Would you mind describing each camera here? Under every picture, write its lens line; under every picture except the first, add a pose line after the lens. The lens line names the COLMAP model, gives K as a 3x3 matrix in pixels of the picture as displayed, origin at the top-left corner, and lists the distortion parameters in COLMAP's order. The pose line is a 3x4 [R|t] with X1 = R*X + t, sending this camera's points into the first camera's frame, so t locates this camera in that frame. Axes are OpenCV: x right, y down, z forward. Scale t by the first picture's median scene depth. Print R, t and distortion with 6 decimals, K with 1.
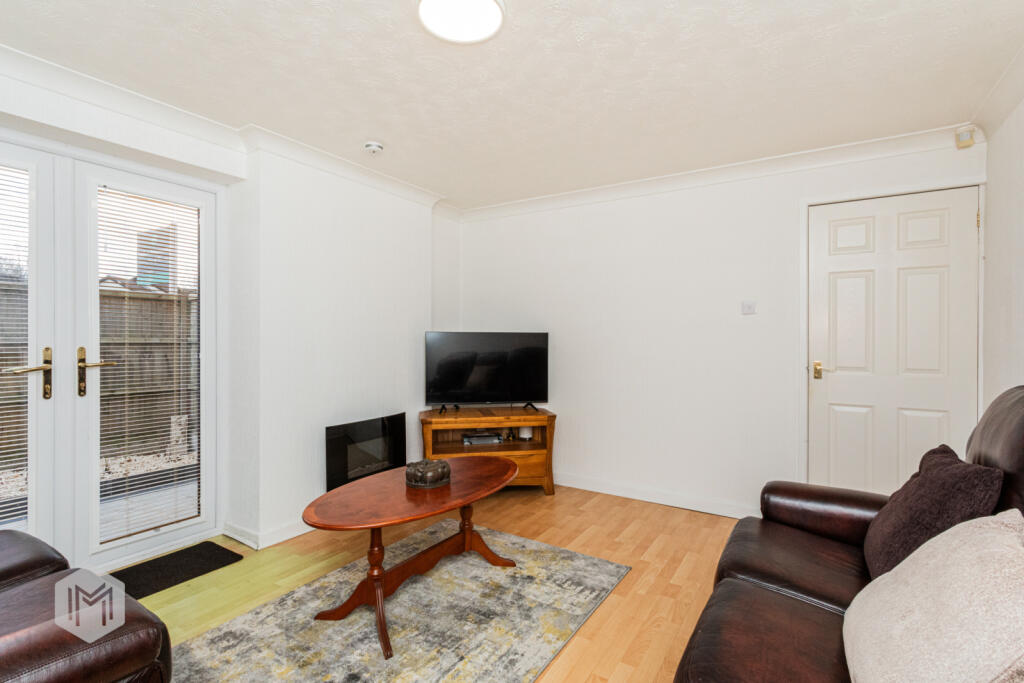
lens RADIAL K [[487.5, 0, 512.0], [0, 487.5, 341.5], [0, 0, 1]] dist [0.001906, 0.000223]
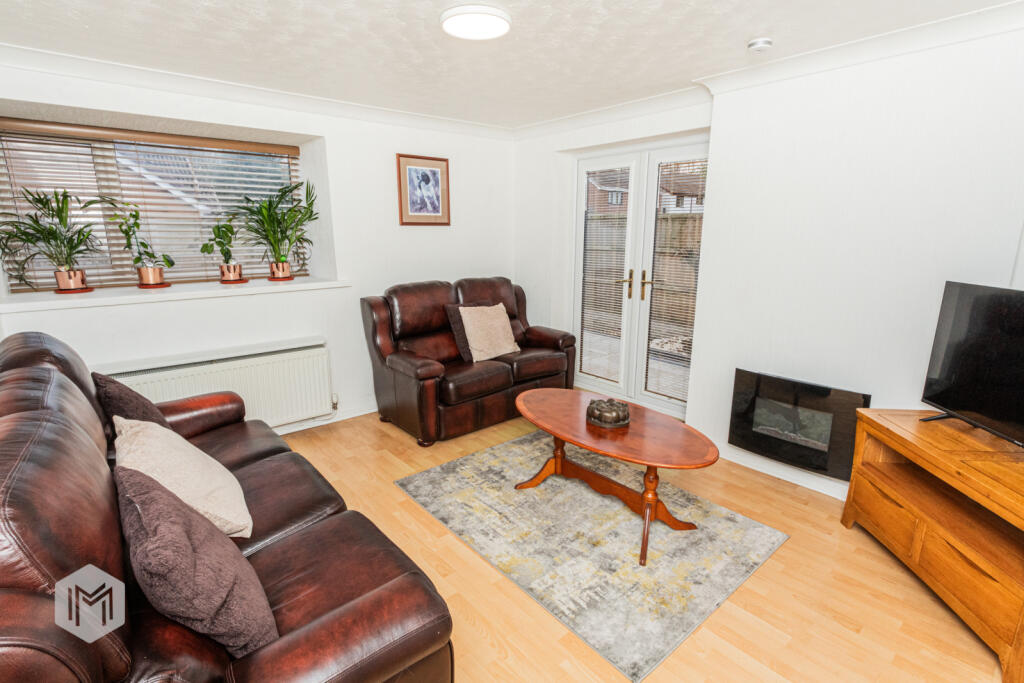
lens RADIAL K [[487.5, 0, 512.0], [0, 487.5, 341.5], [0, 0, 1]] dist [0.001906, 0.000223]
pose [[-0.274193, 0.215390, -0.937243, 0.867851], [-0.017324, 0.973331, 0.228752, -0.127546], [0.961519, 0.078959, -0.263149, 1.069625]]
